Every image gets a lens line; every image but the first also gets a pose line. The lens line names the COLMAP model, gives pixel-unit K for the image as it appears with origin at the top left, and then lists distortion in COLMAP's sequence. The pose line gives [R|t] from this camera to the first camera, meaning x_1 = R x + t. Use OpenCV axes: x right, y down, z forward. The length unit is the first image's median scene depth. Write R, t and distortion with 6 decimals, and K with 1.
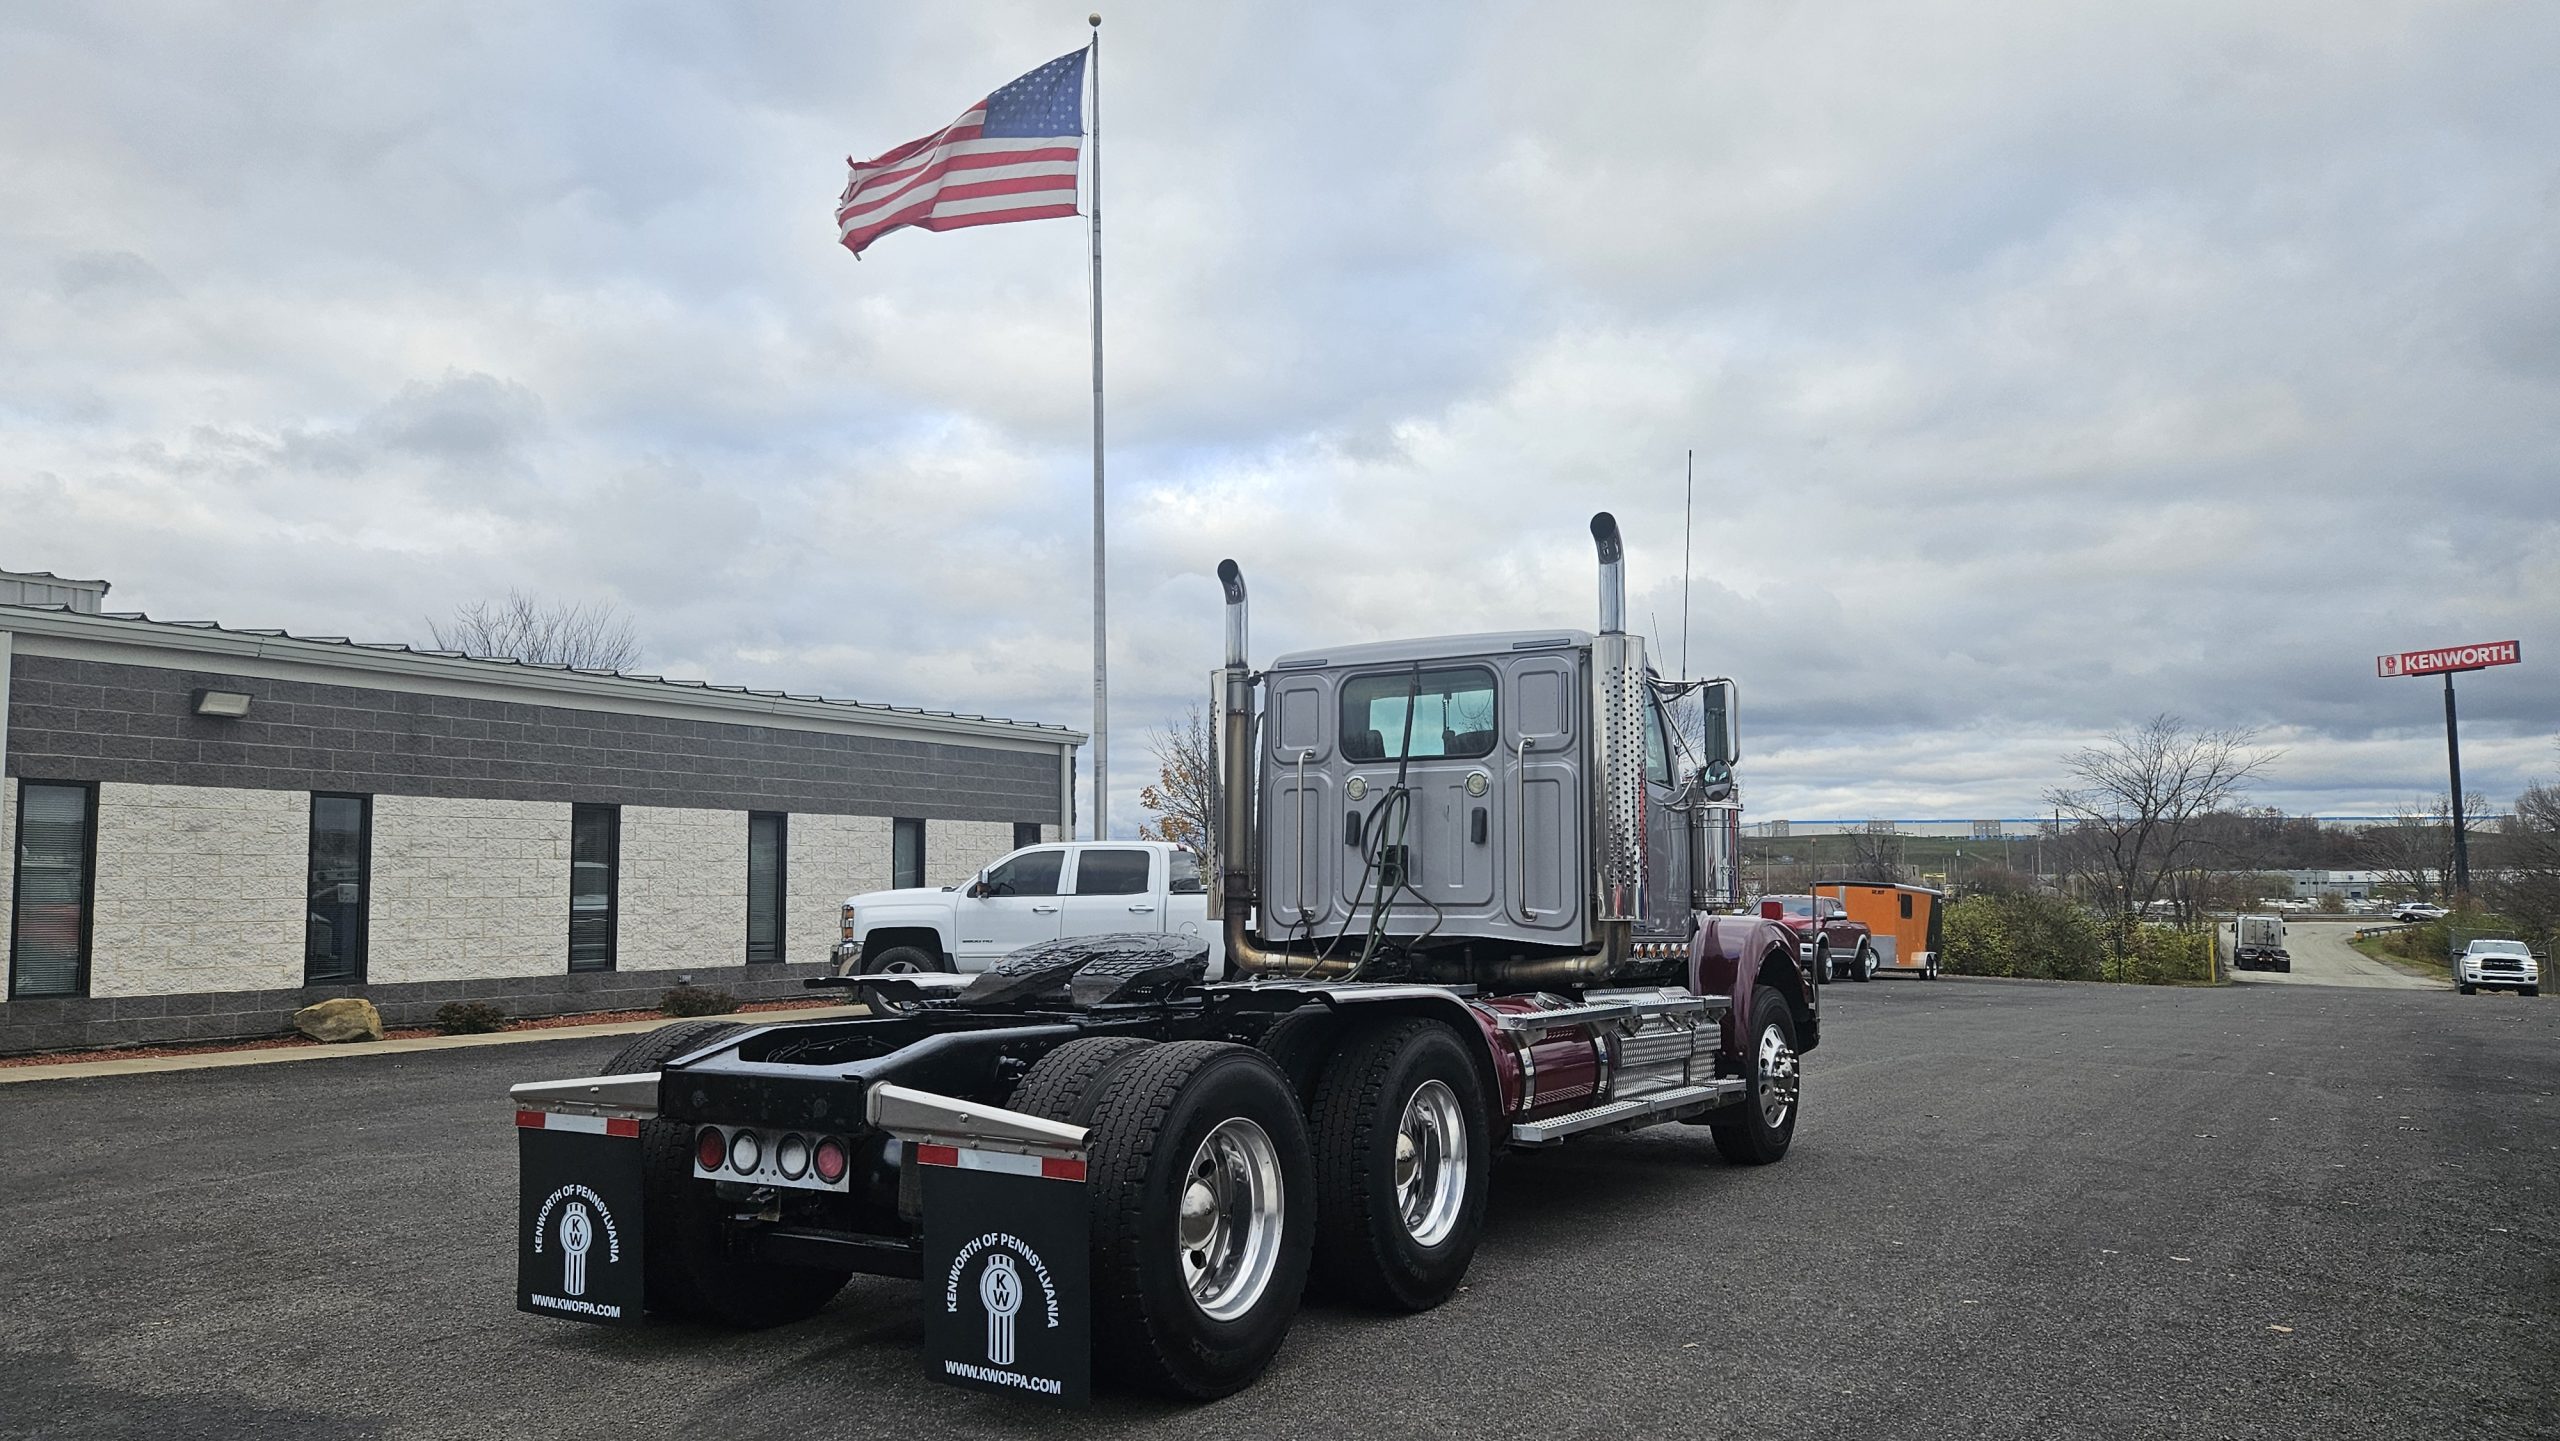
lens RADIAL K [[1775.5, 0, 1280.0], [0, 1775.5, 720.5], [0, 0, 1]] dist [0.065313, -0.001131]
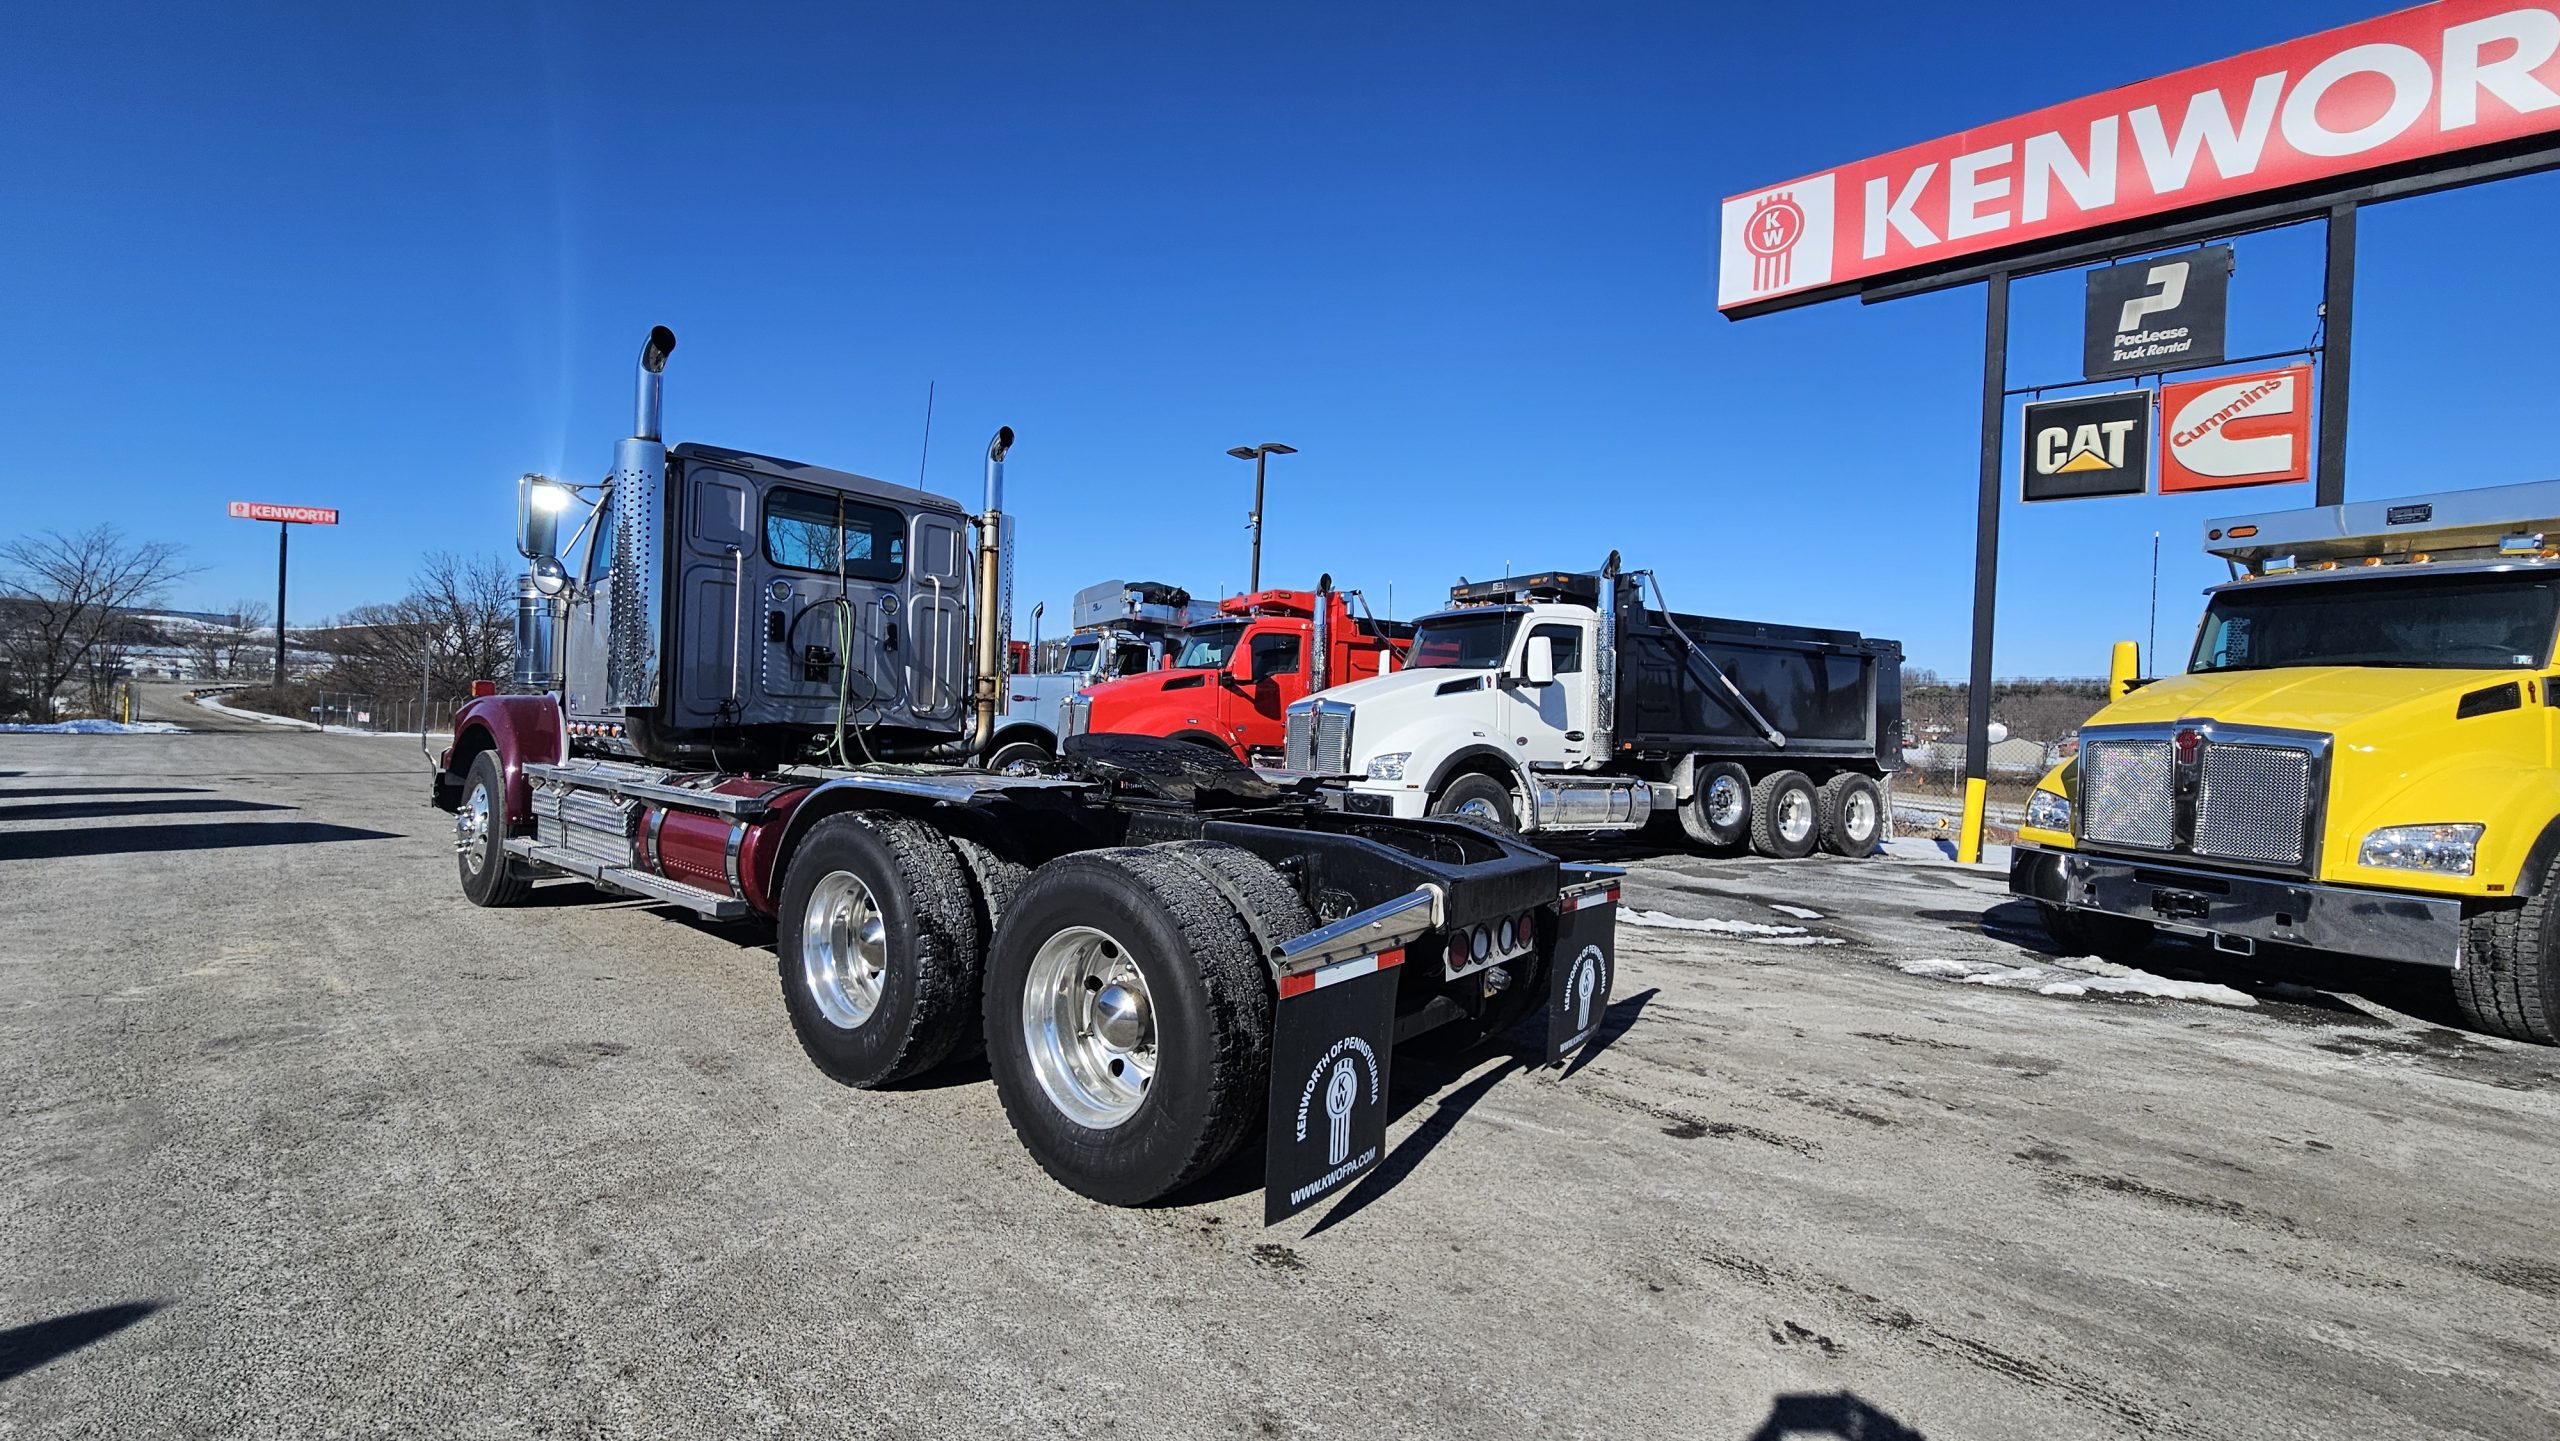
lens RADIAL K [[1018.9, 0, 1271.6], [0, 1018.9, 706.5], [0, 0, 1]] dist [0.000752, -0.000142]
pose [[0.145527, 0.015278, 0.989236, -0.576921], [-0.140083, 0.990125, 0.005316, 0.068164], [-0.979387, -0.139349, 0.146230, 0.648073]]
